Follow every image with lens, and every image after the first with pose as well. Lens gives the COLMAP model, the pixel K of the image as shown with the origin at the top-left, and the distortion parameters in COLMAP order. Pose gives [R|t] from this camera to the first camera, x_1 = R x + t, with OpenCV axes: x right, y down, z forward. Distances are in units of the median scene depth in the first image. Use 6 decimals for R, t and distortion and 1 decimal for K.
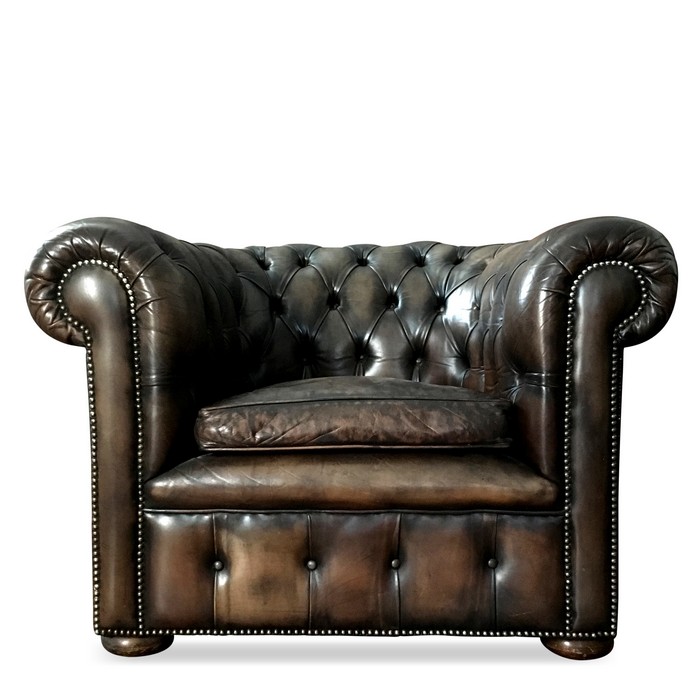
lens RADIAL K [[912.4, 0, 385.0], [0, 912.4, 318.0], [0, 0, 1]] dist [0.021100, -0.017699]
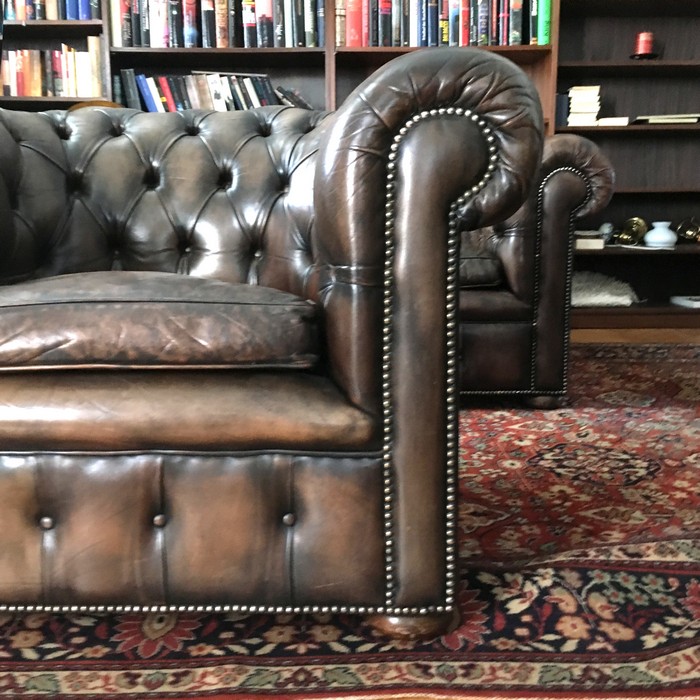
lens RADIAL K [[912.4, 0, 385.0], [0, 912.4, 318.0], [0, 0, 1]] dist [0.021100, -0.017699]
pose [[0.999912, 0.000487, 0.013220, 0.187945], [-0.001836, 0.994766, 0.102160, 0.027247], [-0.013101, -0.102175, 0.994680, 0.272368]]
